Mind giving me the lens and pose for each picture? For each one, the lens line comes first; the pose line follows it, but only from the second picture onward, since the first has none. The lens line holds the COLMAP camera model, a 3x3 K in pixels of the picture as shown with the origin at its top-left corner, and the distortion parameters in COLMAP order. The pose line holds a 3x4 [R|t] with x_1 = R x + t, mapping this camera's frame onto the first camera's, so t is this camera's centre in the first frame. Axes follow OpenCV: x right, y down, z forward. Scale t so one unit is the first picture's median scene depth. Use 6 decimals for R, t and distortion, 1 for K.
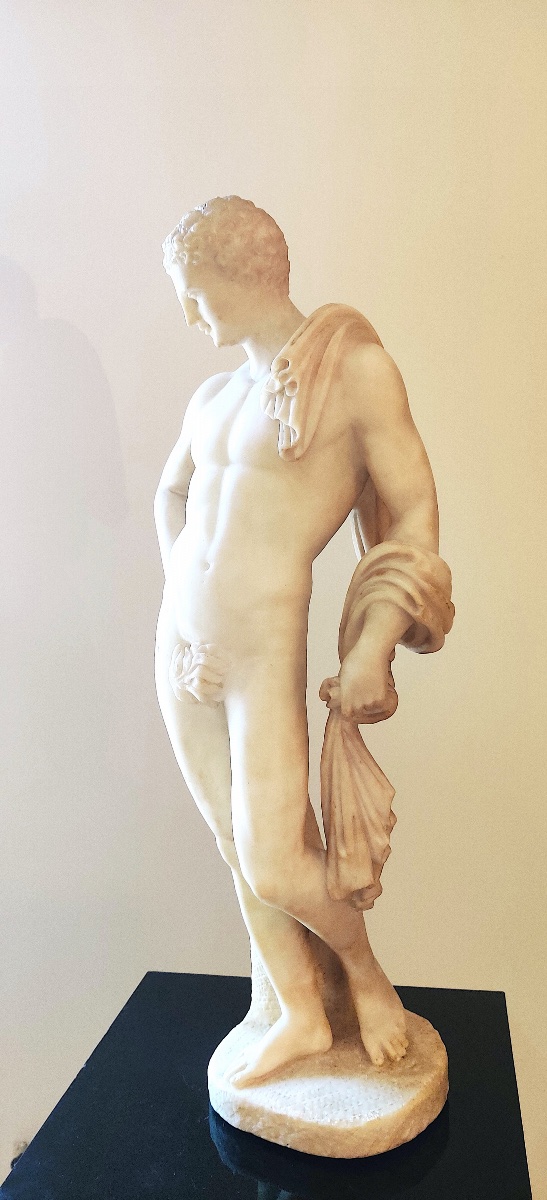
lens RADIAL K [[913.9, 0, 280.3], [0, 913.9, 616.4], [0, 0, 1]] dist [0.067165, -0.196105]
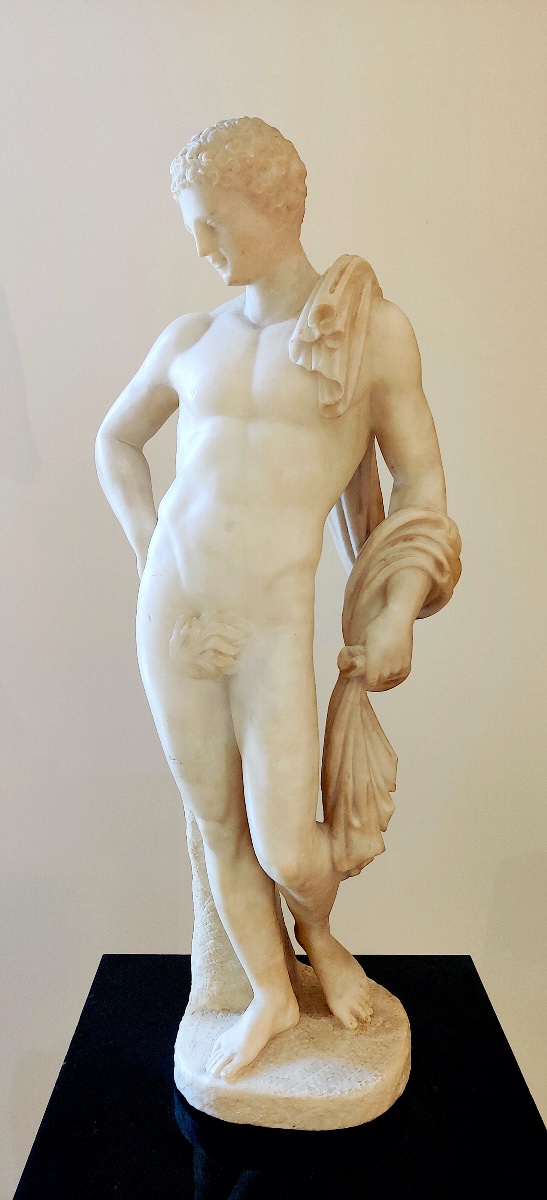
lens RADIAL K [[913.9, 0, 280.3], [0, 913.9, 616.4], [0, 0, 1]] dist [0.067165, -0.196105]
pose [[0.915794, -0.014732, 0.401378, -0.404068], [-0.002882, 0.999060, 0.043245, -0.005995], [-0.401638, -0.040760, 0.914891, 0.144231]]
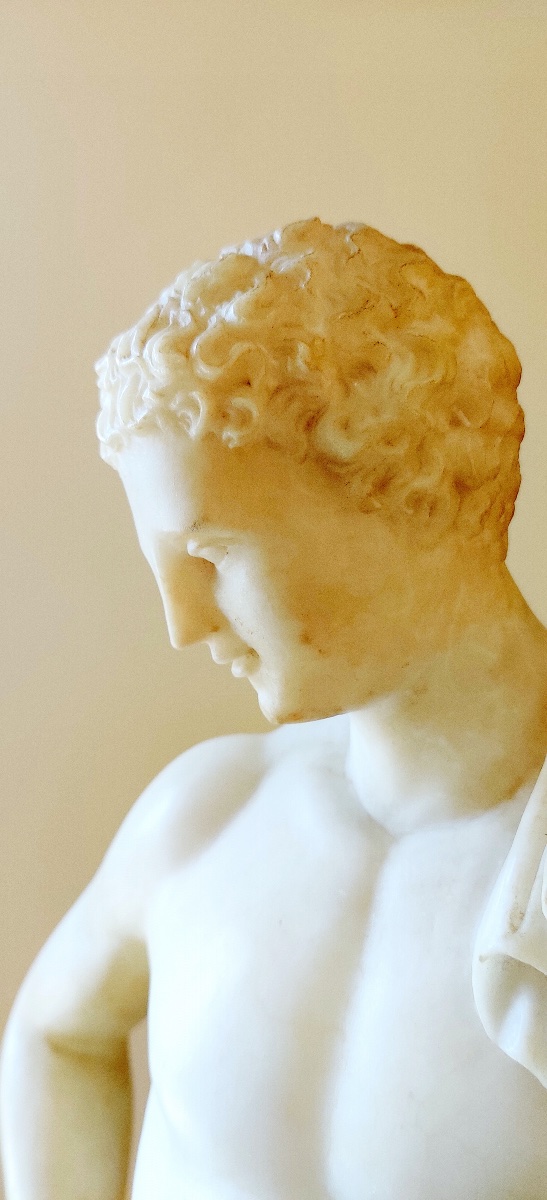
lens RADIAL K [[913.9, 0, 280.3], [0, 913.9, 616.4], [0, 0, 1]] dist [0.067165, -0.196105]
pose [[0.985912, 0.044386, 0.161267, -0.117622], [-0.017659, 0.986381, -0.163528, -0.289742], [-0.166329, 0.158377, 0.973268, 0.746288]]
